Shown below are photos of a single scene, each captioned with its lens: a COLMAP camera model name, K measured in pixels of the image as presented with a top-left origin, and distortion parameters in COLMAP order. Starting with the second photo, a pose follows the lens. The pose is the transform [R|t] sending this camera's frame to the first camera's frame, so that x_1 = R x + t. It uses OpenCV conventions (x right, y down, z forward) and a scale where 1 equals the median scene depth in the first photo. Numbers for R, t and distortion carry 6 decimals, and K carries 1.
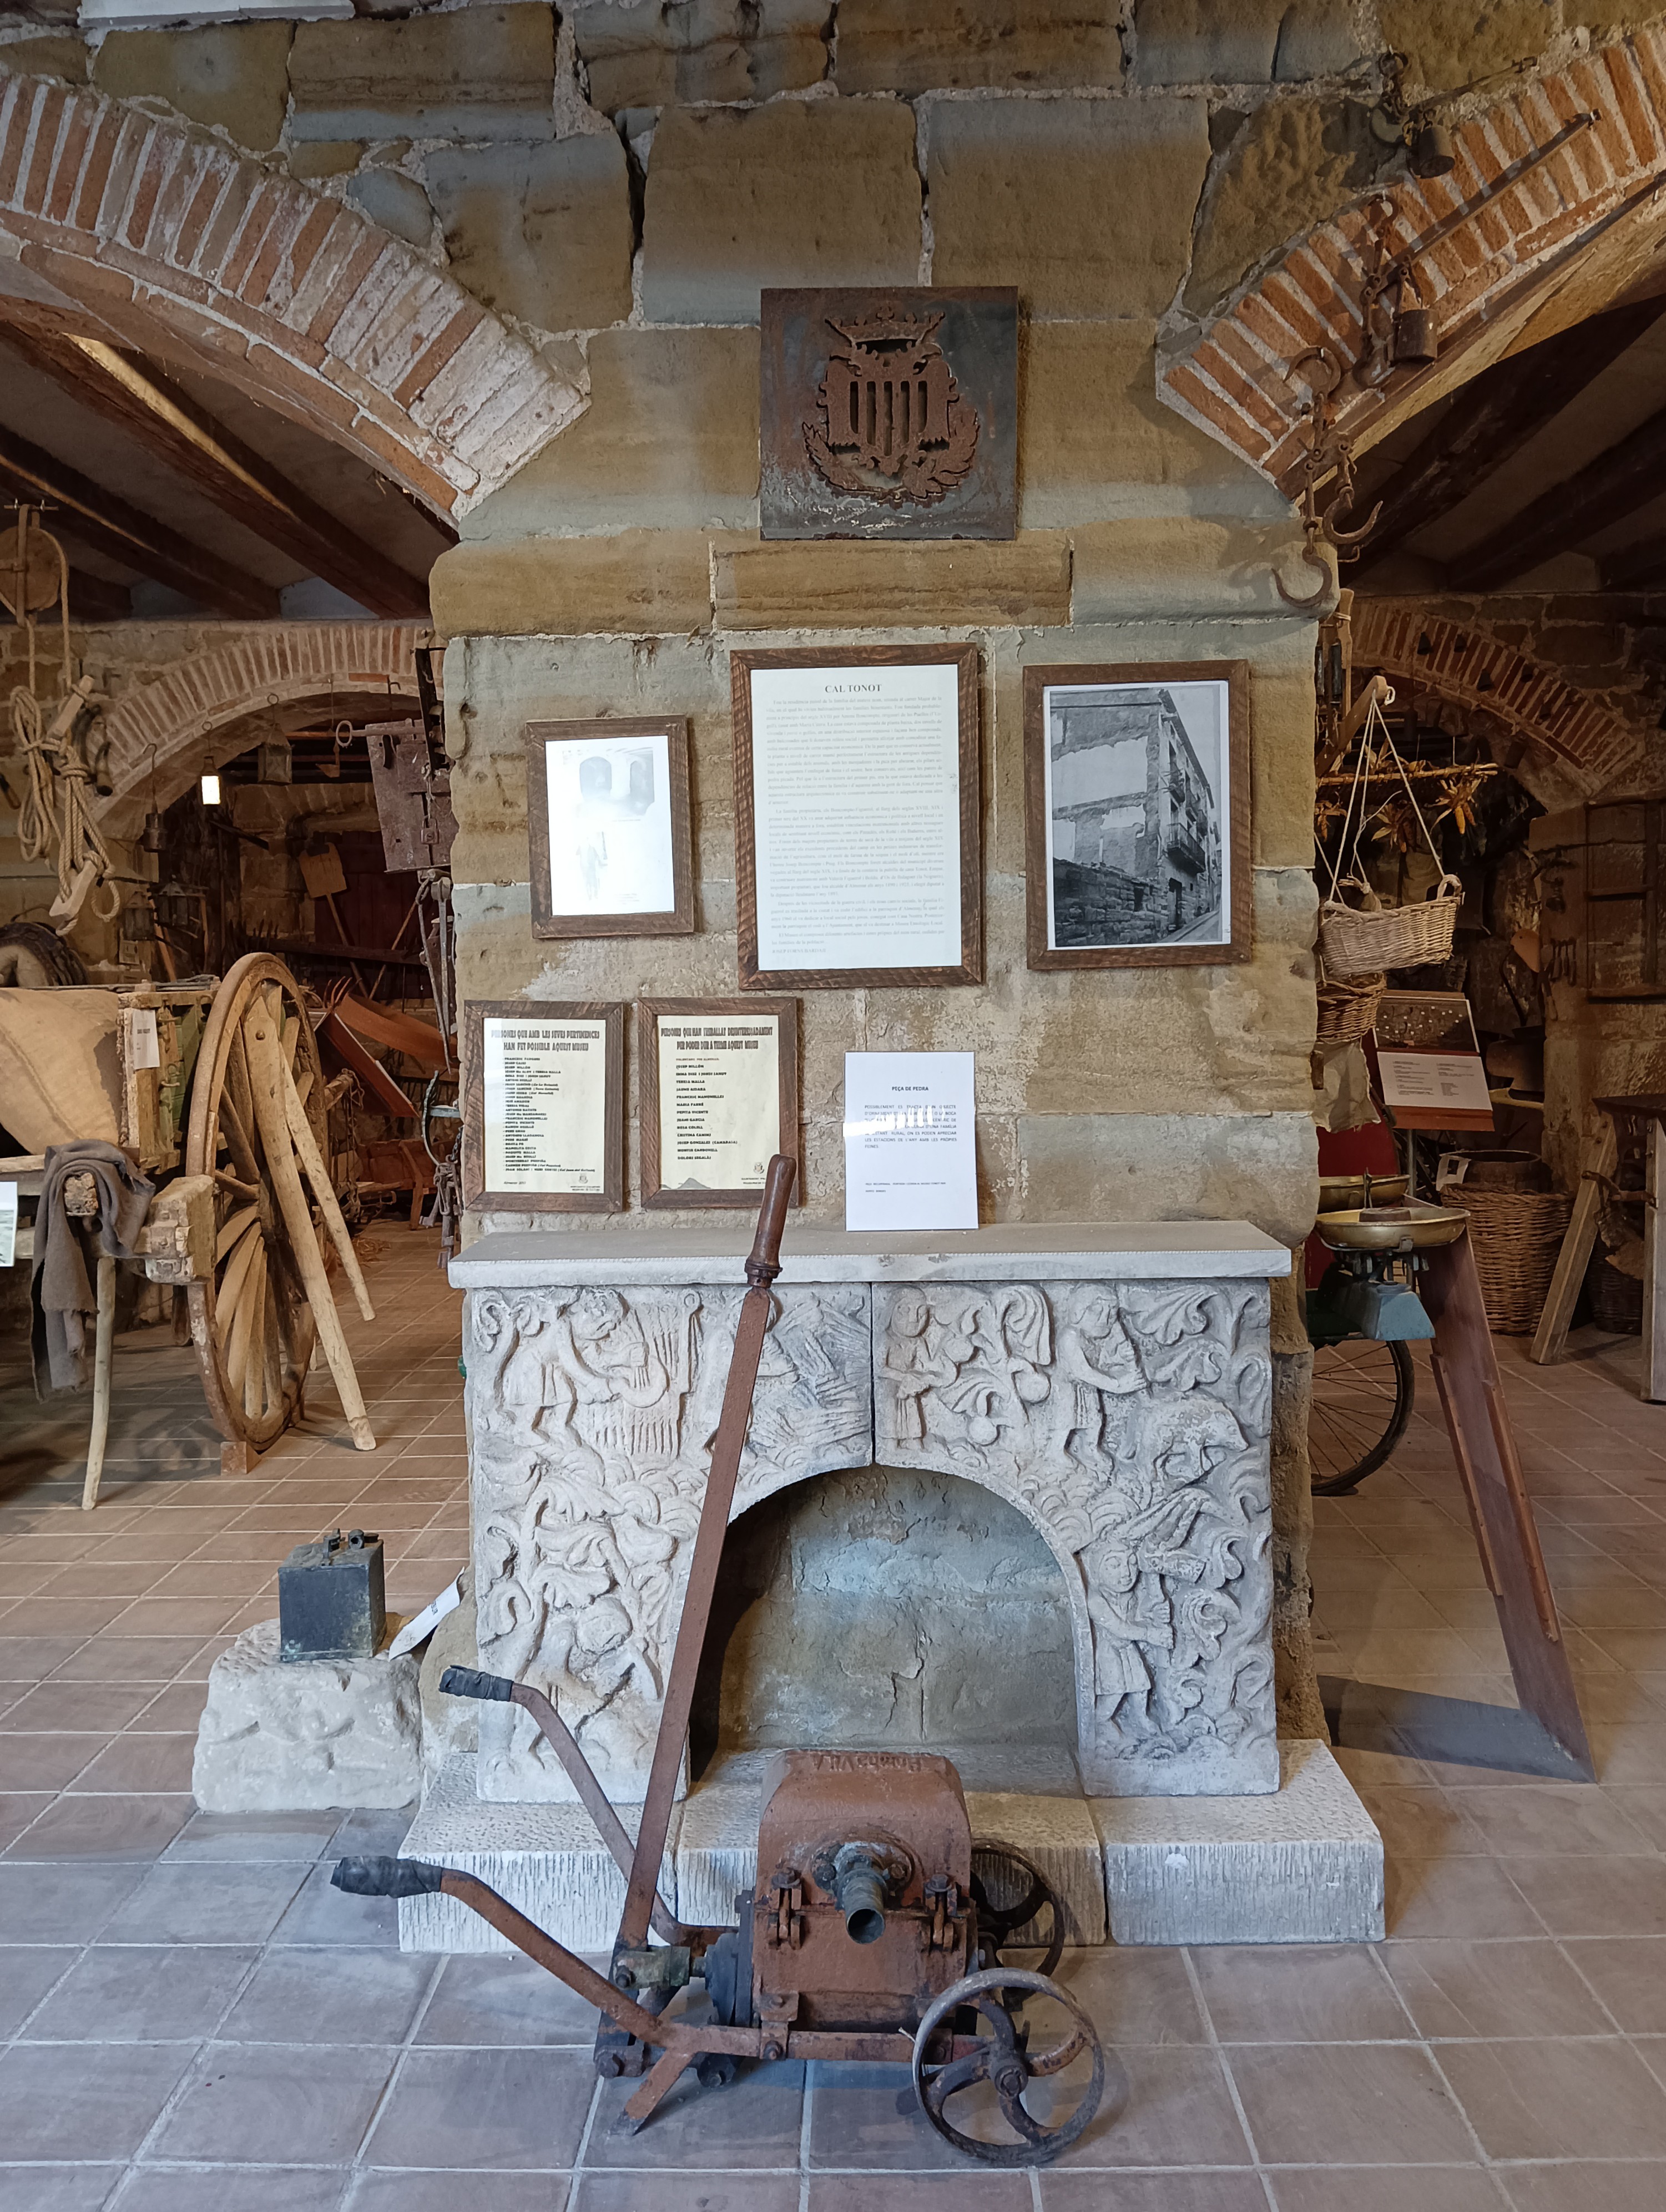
lens RADIAL K [[1789.4, 0, 813.1], [0, 1789.4, 1093.5], [0, 0, 1]] dist [0.075489, -0.164957]
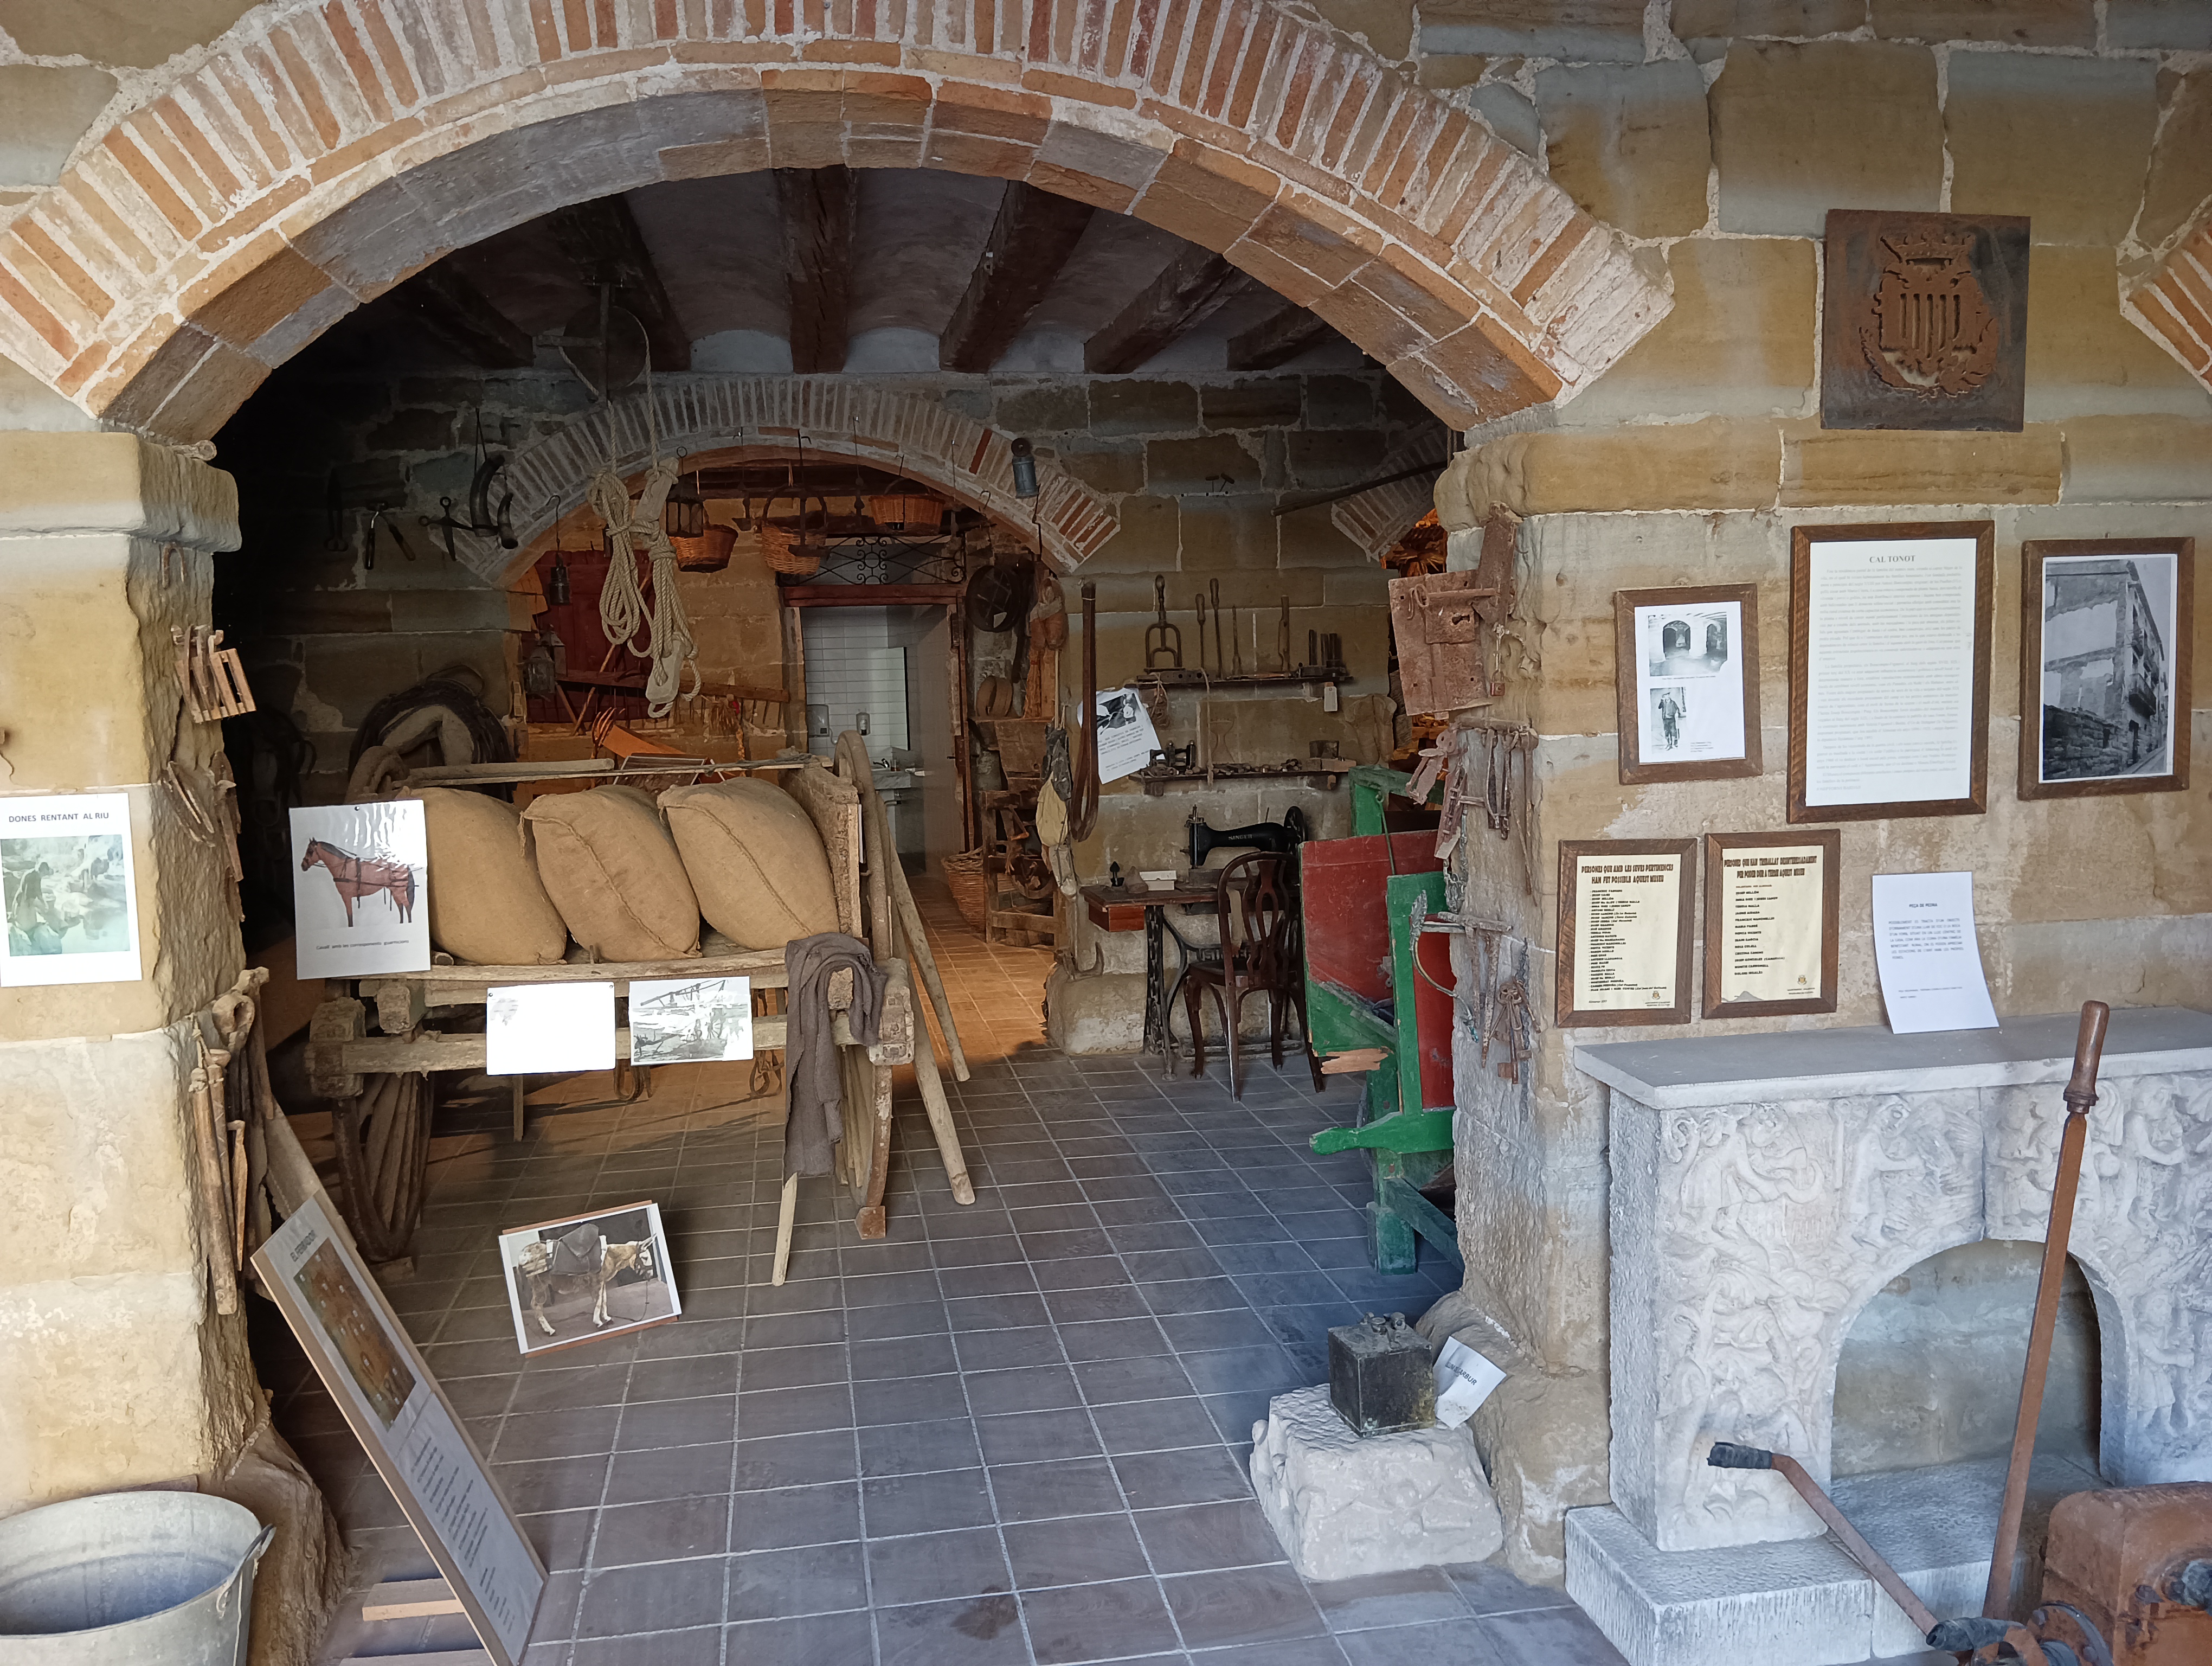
lens RADIAL K [[1754.7, 0, 1072.7], [0, 1754.7, 824.3], [0, 0, 1]] dist [0.073920, -0.144128]
pose [[0.985080, -0.027712, 0.169851, -0.683016], [0.022277, 0.999180, 0.033820, -0.106469], [-0.170649, -0.029531, 0.984889, -0.023595]]
